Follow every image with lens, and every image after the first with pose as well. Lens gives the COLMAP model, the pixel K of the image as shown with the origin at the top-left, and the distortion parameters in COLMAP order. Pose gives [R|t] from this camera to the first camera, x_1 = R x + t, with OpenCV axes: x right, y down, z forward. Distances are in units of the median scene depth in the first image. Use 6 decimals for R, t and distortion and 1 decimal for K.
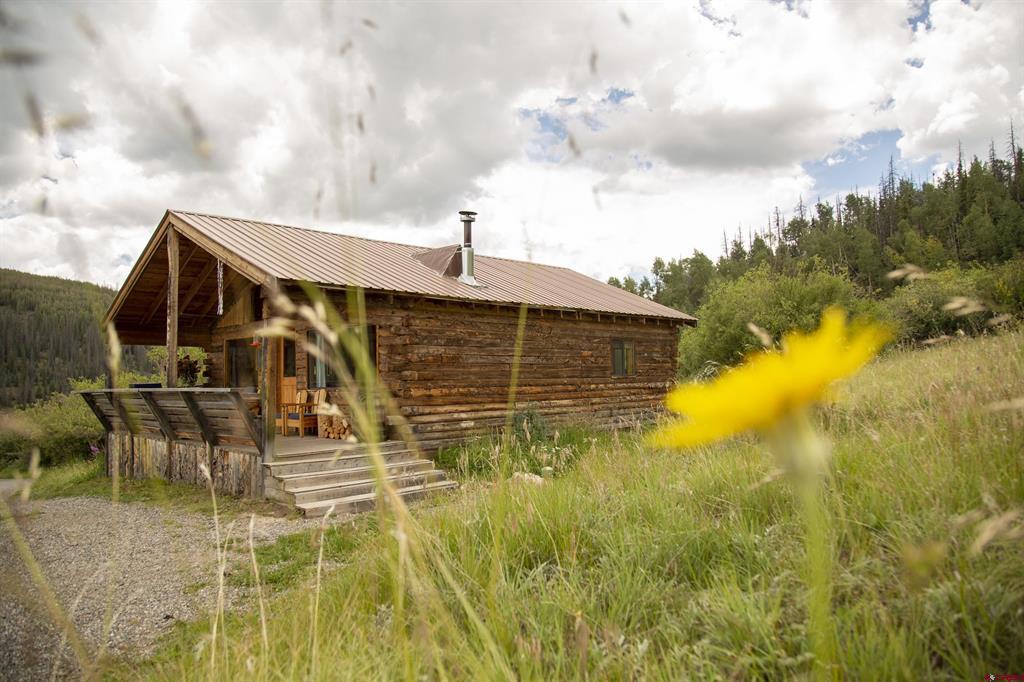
lens RADIAL K [[710.7, 0, 512.0], [0, 710.7, 341.0], [0, 0, 1]] dist [-0.081286, 0.004111]
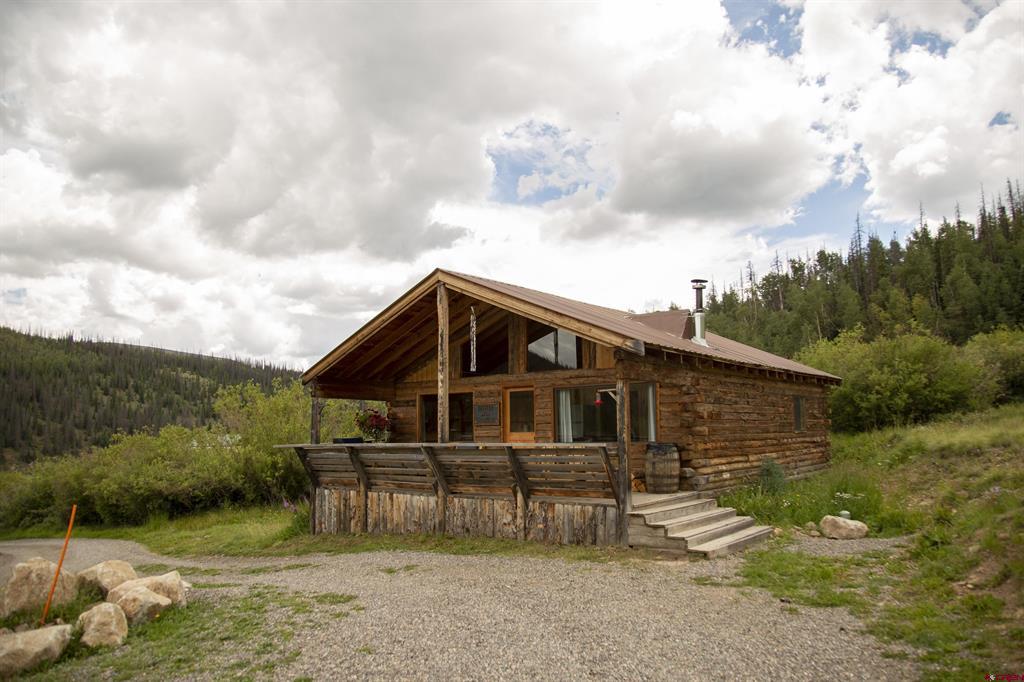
lens RADIAL K [[750.0, 0, 512.0], [0, 750.0, 341.0], [0, 0, 1]] dist [-0.083600, -0.000856]
pose [[0.994629, 0.016287, 0.102212, -0.386711], [-0.009290, 0.997604, -0.068557, -0.005860], [-0.103083, 0.067239, 0.992397, -0.085380]]
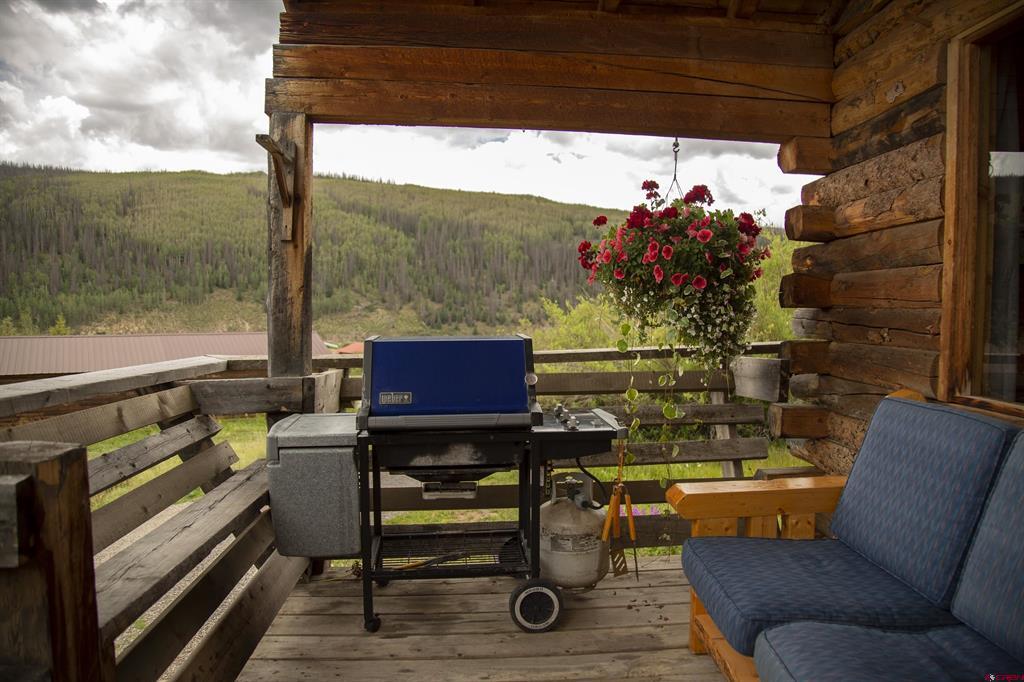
lens RADIAL K [[724.9, 0, 526.4], [0, 724.9, 335.7], [0, 0, 1]] dist [0.038704, 0.001004]
pose [[0.773874, 0.044747, -0.631756, -0.381891], [0.019584, 0.995333, 0.094487, 0.040412], [0.633036, -0.085493, 0.769387, 0.829645]]
